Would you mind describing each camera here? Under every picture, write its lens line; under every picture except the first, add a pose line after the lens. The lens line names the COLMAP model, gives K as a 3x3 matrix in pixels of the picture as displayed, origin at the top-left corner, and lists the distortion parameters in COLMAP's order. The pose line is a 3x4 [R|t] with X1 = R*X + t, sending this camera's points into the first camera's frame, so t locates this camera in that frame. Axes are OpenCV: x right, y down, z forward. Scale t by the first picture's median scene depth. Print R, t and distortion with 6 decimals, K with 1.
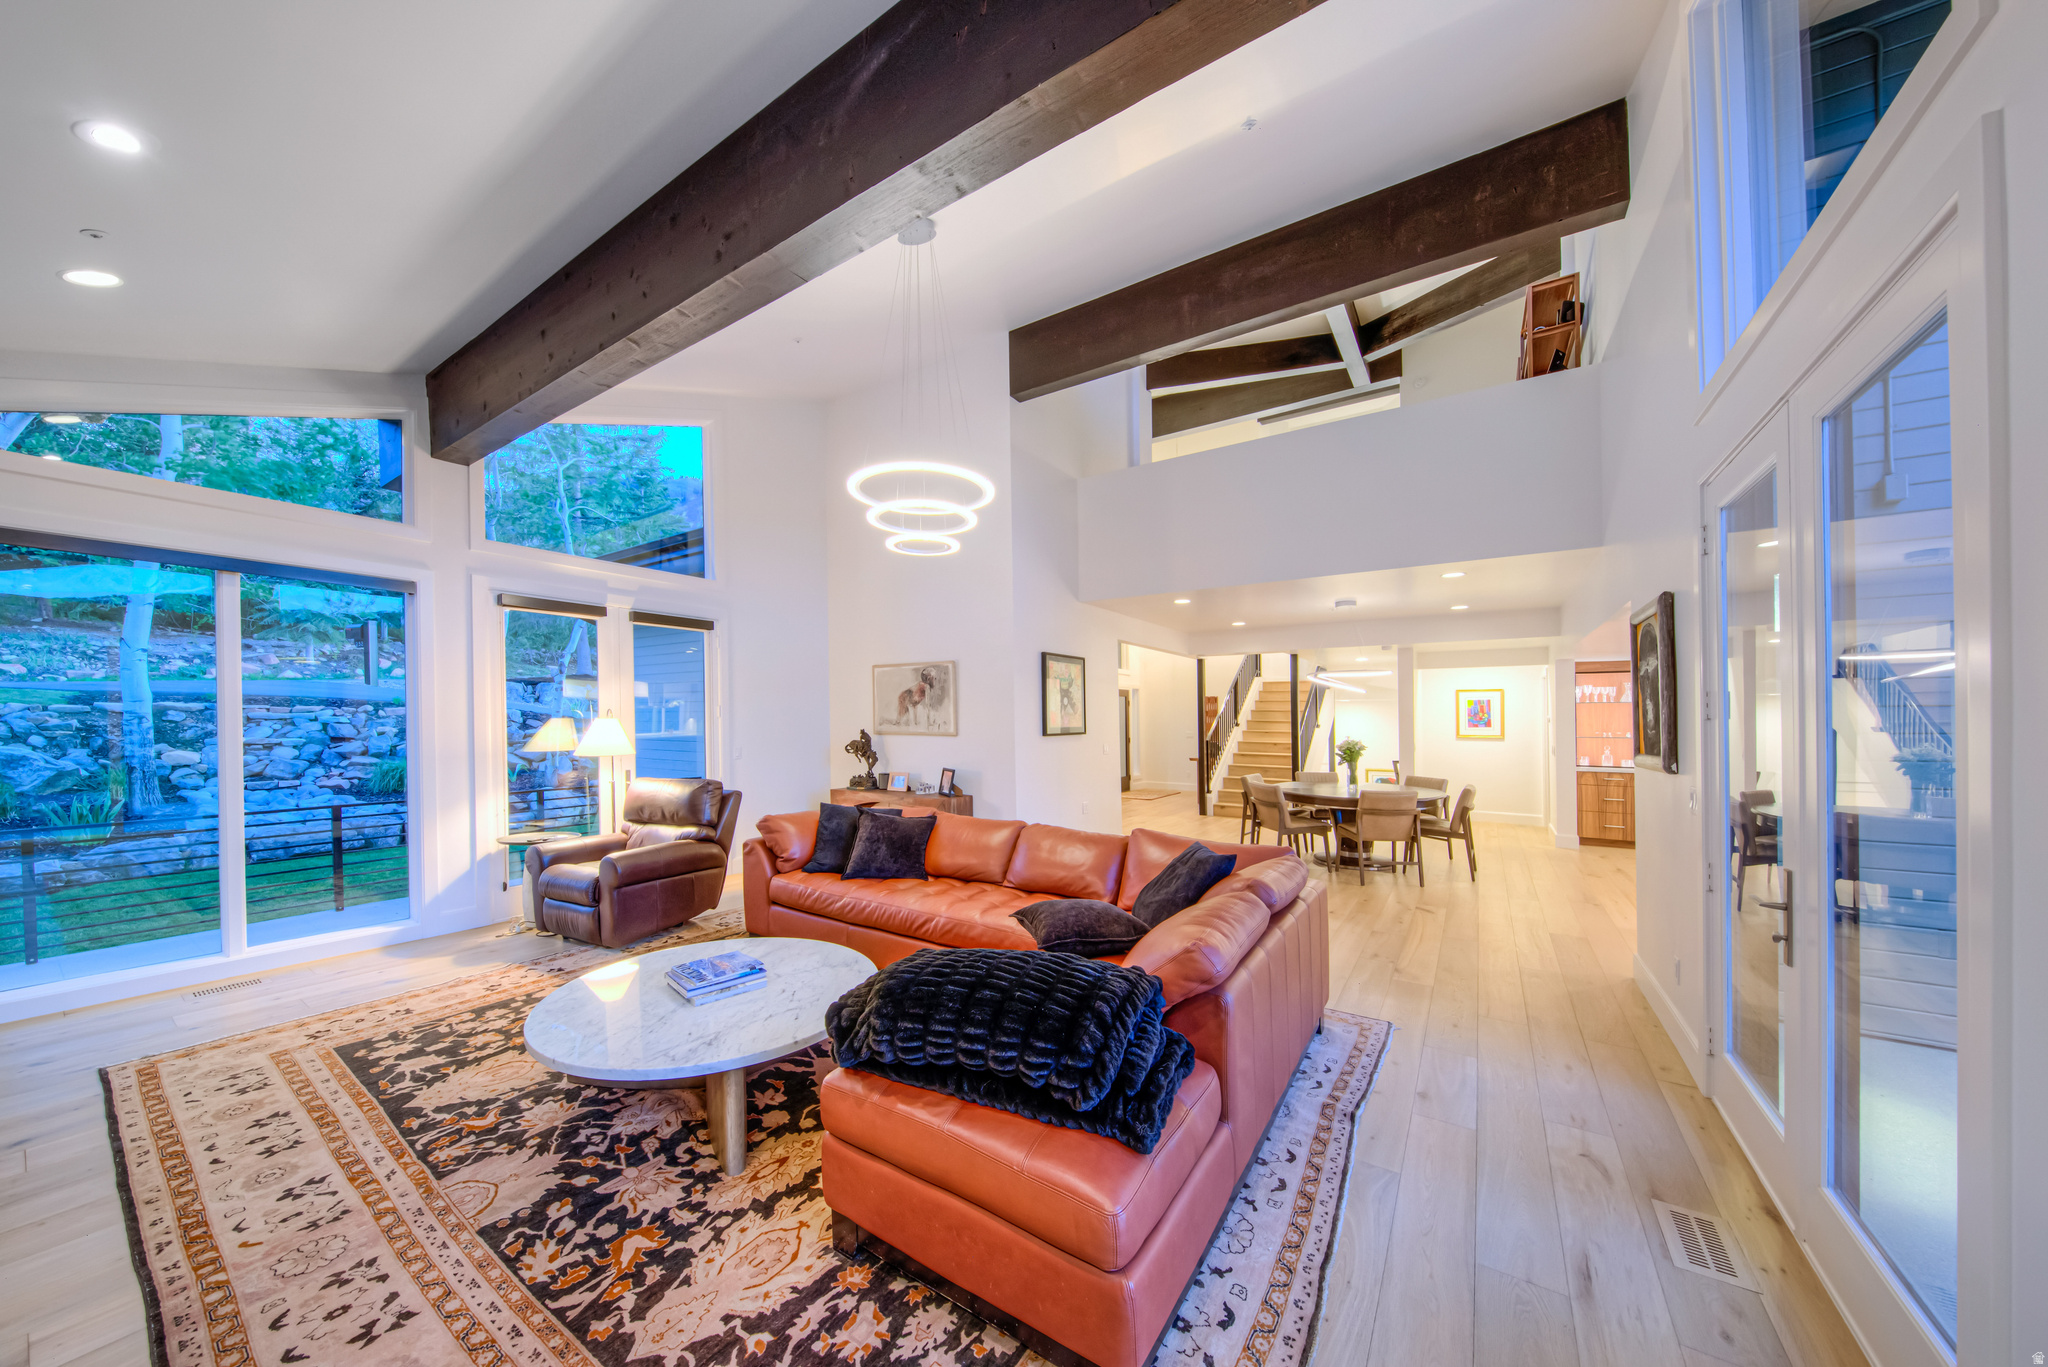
lens RADIAL K [[687.1, 0, 997.2], [0, 687.1, 711.3], [0, 0, 1]] dist [0.000708, -0.003482]
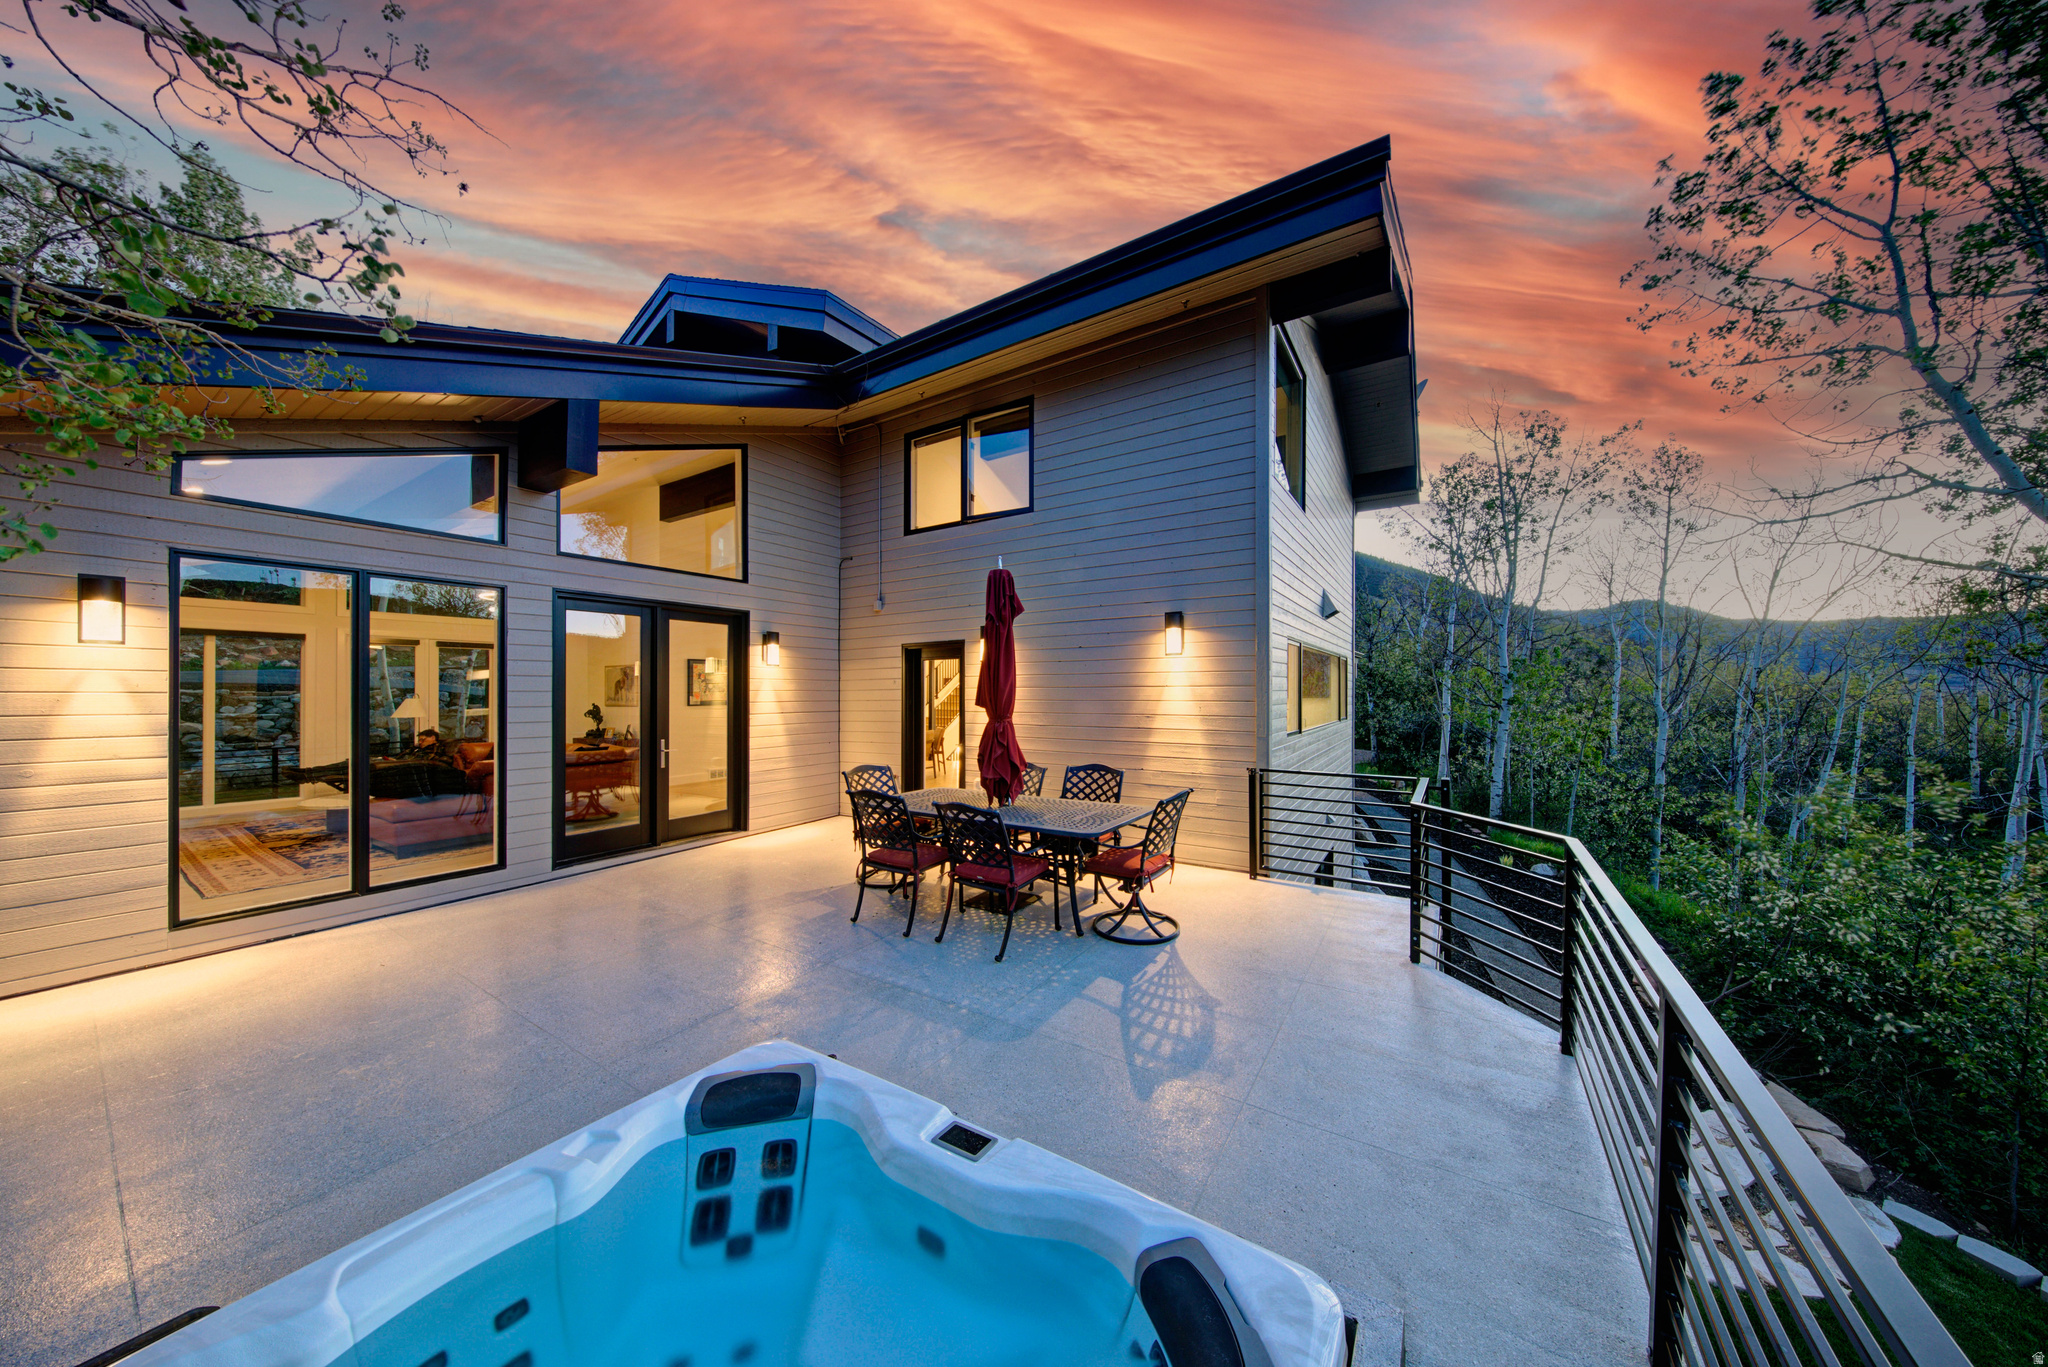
lens RADIAL K [[645.5, 0, 1024.0], [0, 645.5, 683.5], [0, 0, 1]] dist [-0.005286, -0.000244]
pose [[0.999248, -0.007417, 0.038060, 2.585482], [0.007621, 0.999957, -0.005214, -0.027510], [-0.038020, 0.005500, 0.999262, -2.095205]]
